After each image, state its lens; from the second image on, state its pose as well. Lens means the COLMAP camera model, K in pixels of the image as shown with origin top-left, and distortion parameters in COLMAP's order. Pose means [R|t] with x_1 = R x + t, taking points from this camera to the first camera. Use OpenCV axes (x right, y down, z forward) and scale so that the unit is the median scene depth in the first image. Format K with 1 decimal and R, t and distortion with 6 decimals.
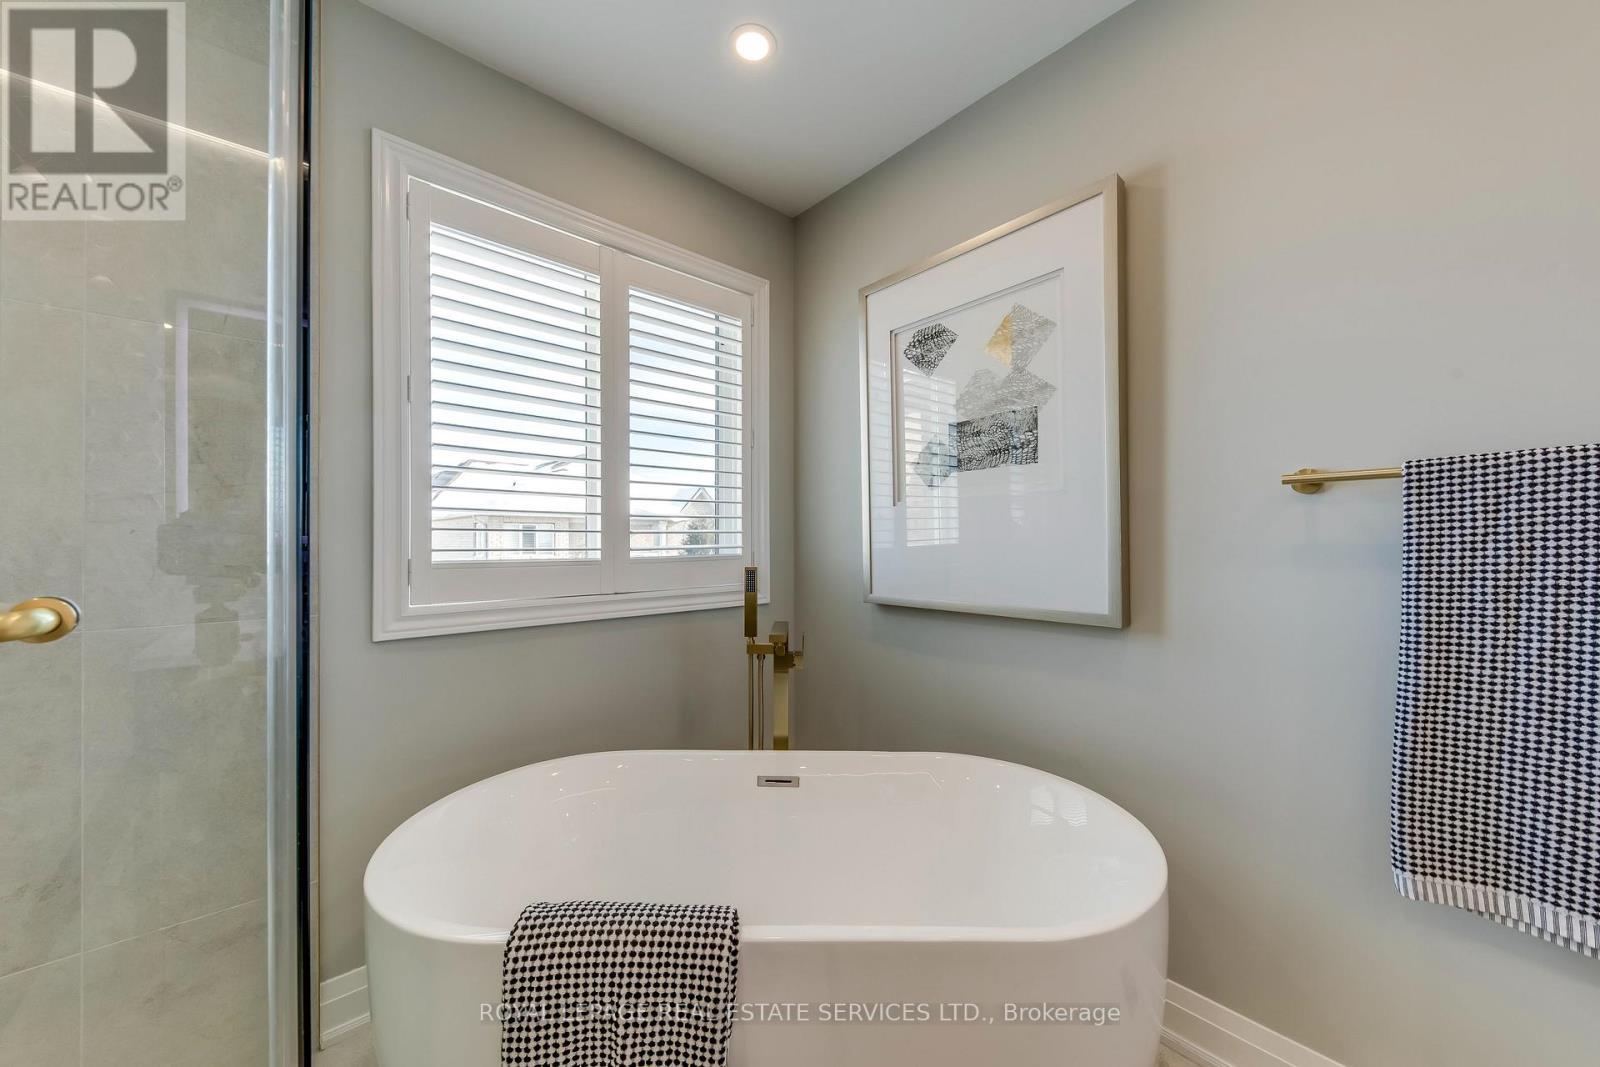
lens RADIAL K [[572.2, 0, 796.2], [0, 572.2, 536.3], [0, 0, 1]] dist [0.001443, 0.000101]
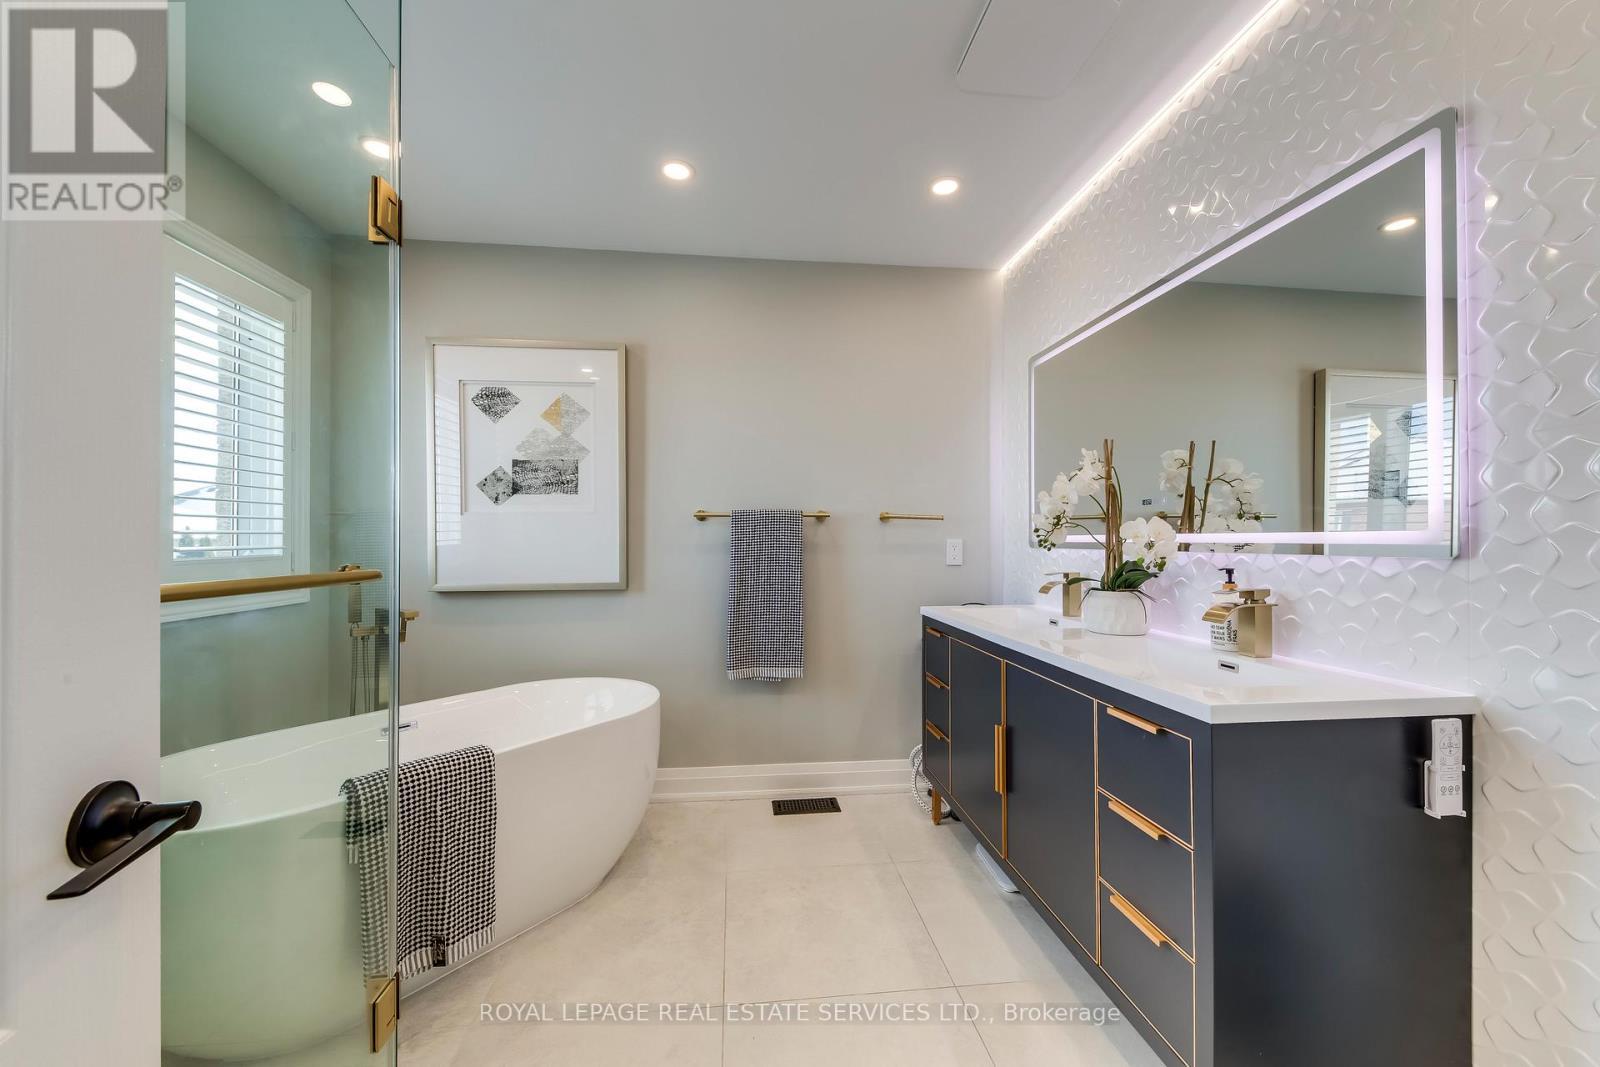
lens RADIAL K [[572.2, 0, 797.2], [0, 572.2, 536.7], [0, 0, 1]] dist [0.001443, 0.000101]
pose [[0.578610, 0.004516, 0.815592, -0.487579], [-0.009455, 0.999955, 0.001171, -0.012980], [-0.815550, -0.008389, 0.578626, -0.411013]]
